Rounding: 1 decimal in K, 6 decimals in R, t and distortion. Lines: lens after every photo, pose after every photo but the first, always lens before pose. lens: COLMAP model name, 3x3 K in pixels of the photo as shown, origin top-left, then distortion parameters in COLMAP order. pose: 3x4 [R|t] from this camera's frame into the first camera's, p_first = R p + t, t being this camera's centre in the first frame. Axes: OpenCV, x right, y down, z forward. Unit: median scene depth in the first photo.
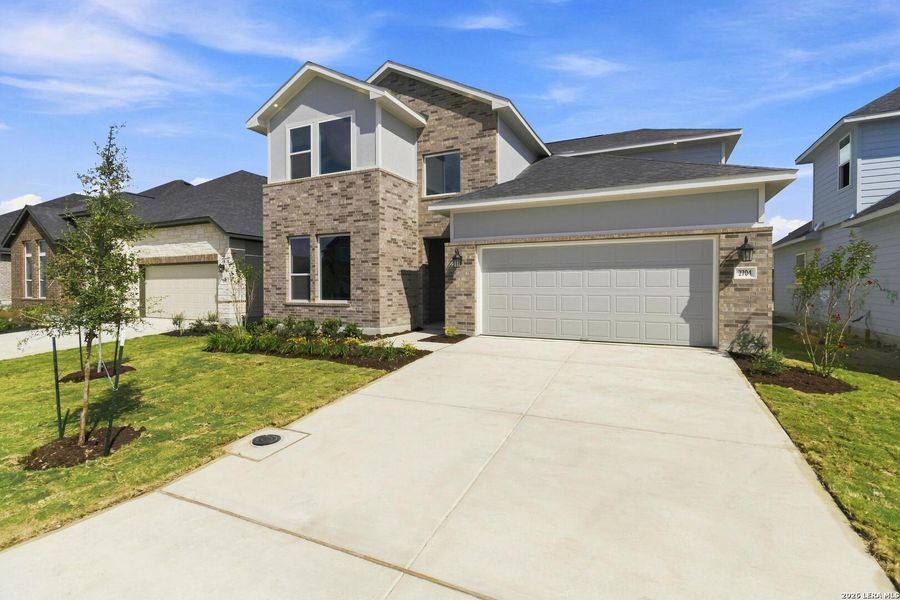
lens RADIAL K [[421.6, 0, 452.2], [0, 421.6, 295.4], [0, 0, 1]] dist [0.004439, -0.000328]
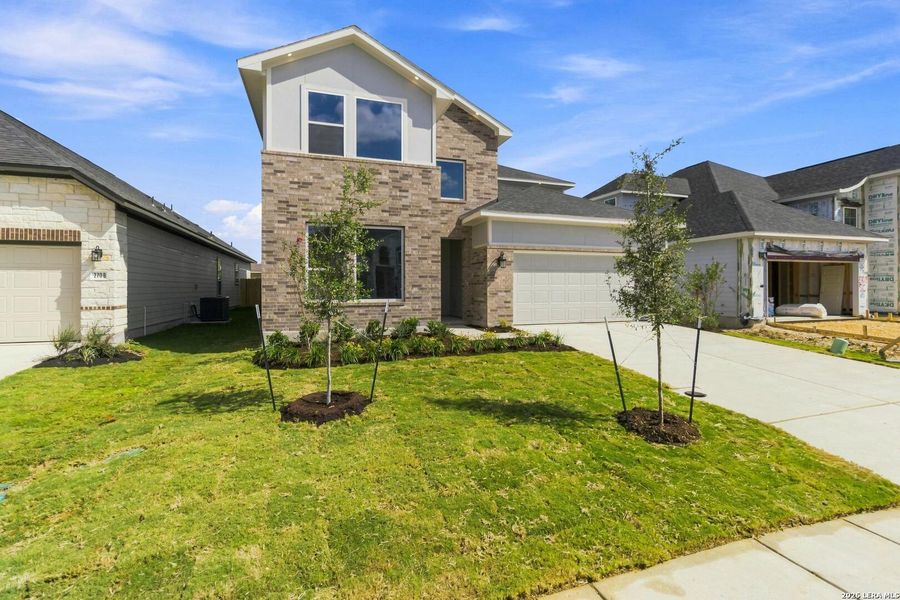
lens RADIAL K [[421.6, 0, 451.0], [0, 421.6, 295.2], [0, 0, 1]] dist [0.004439, -0.000328]
pose [[0.719280, -0.012508, 0.694608, -0.811488], [0.014890, 0.999886, 0.002586, 0.003548], [-0.694561, 0.008483, 0.719384, 0.240770]]
